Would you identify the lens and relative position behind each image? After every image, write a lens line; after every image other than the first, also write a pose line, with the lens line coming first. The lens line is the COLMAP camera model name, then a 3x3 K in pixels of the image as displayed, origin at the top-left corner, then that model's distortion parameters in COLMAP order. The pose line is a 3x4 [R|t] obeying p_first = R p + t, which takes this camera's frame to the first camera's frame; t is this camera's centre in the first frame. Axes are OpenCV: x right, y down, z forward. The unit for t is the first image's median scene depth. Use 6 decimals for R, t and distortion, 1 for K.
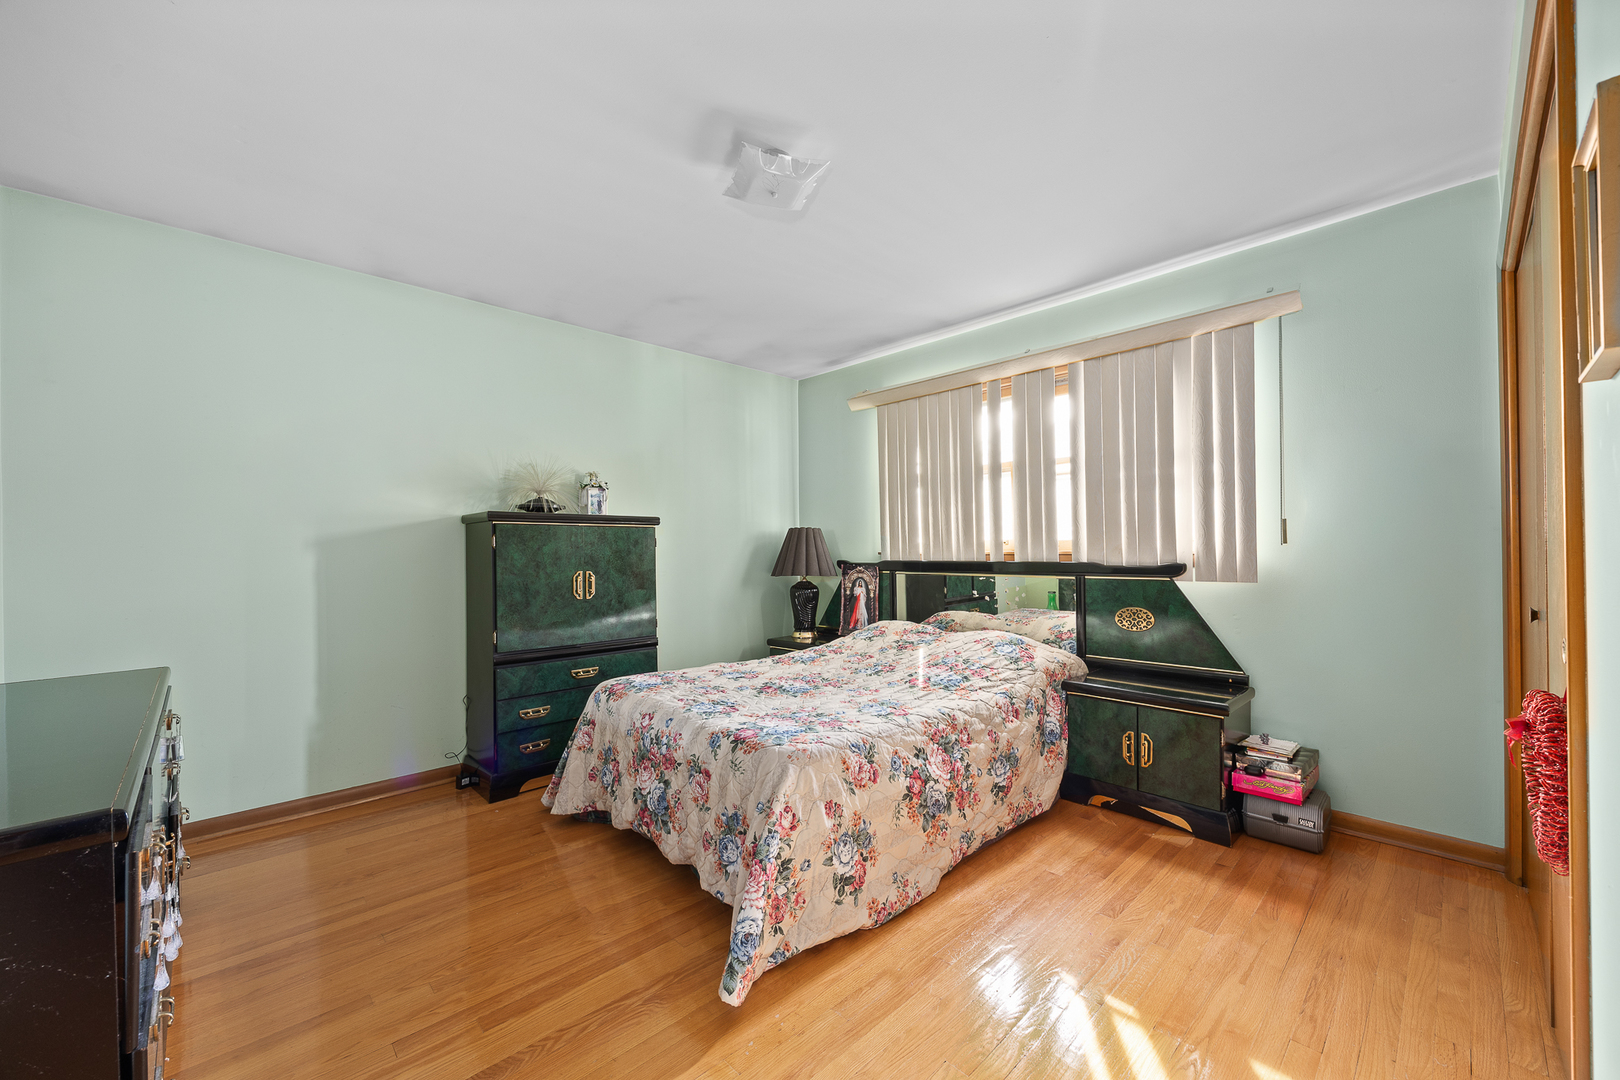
lens RADIAL K [[618.2, 0, 812.8], [0, 618.2, 548.6], [0, 0, 1]] dist [0.000984, 0.000175]
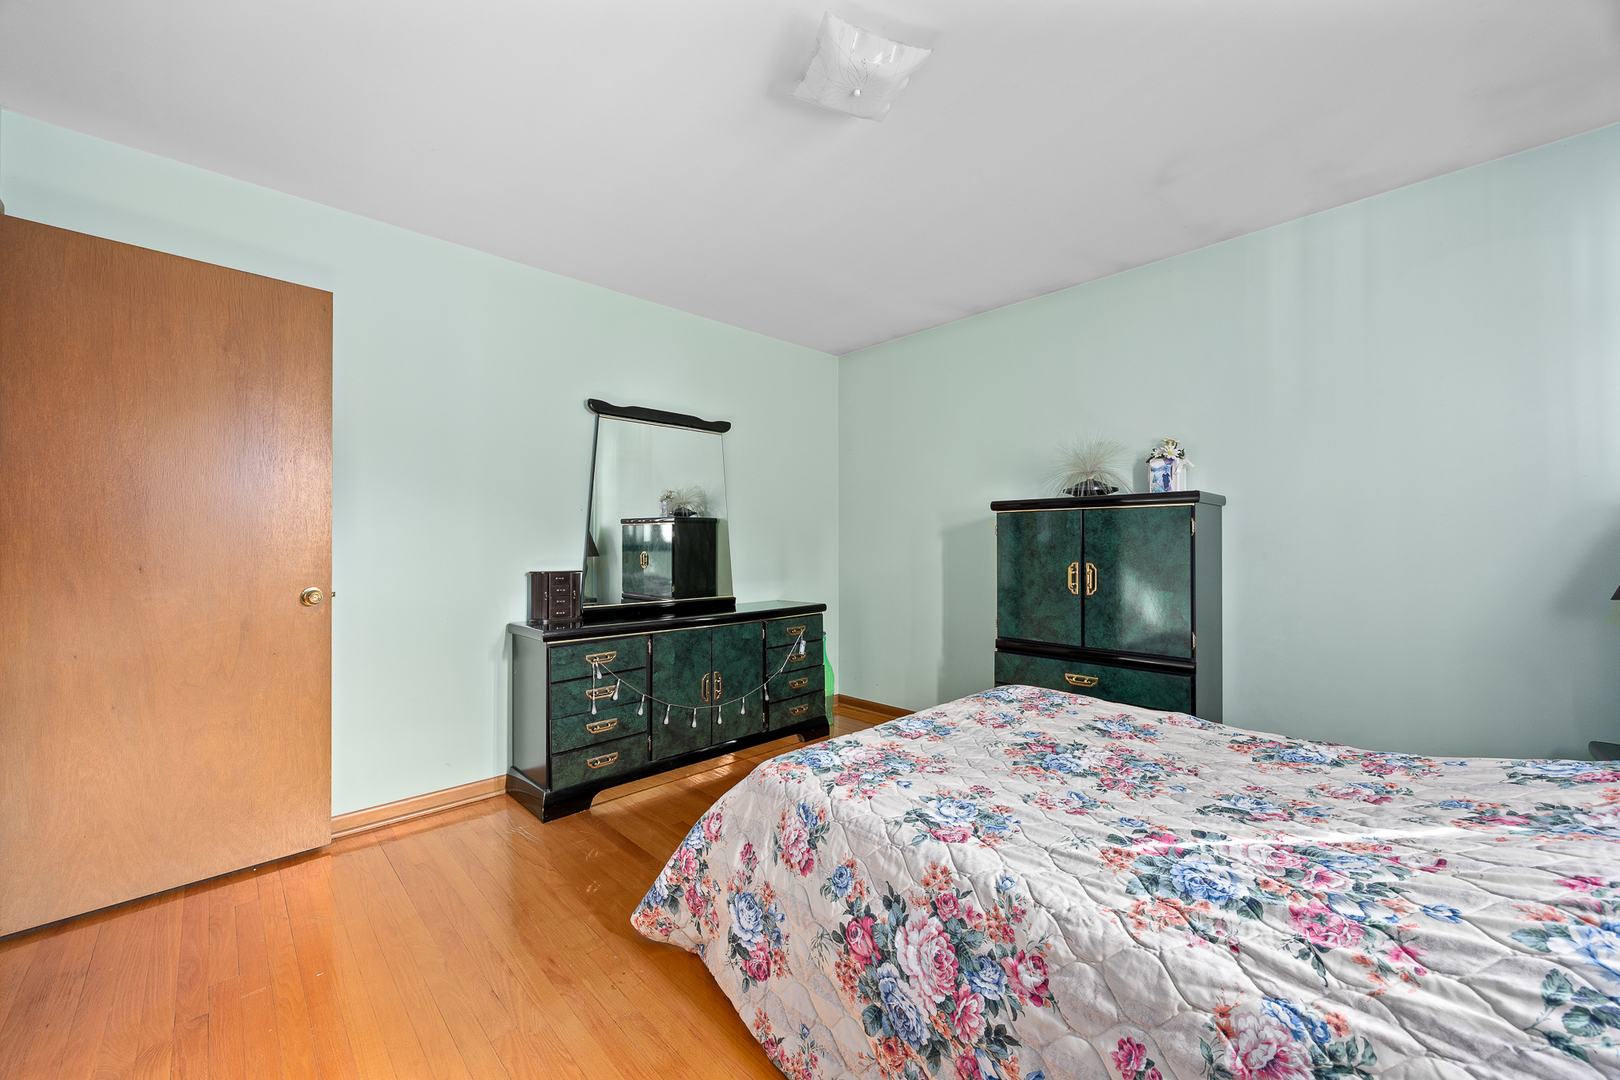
lens RADIAL K [[623.7, 0, 811.0], [0, 623.7, 534.4], [0, 0, 1]] dist [-0.000420, 0.000246]
pose [[0.006864, -0.004604, -0.999966, 0.711239], [0.006894, 0.999966, -0.004557, -0.002210], [0.999953, -0.006862, 0.006896, 0.885575]]
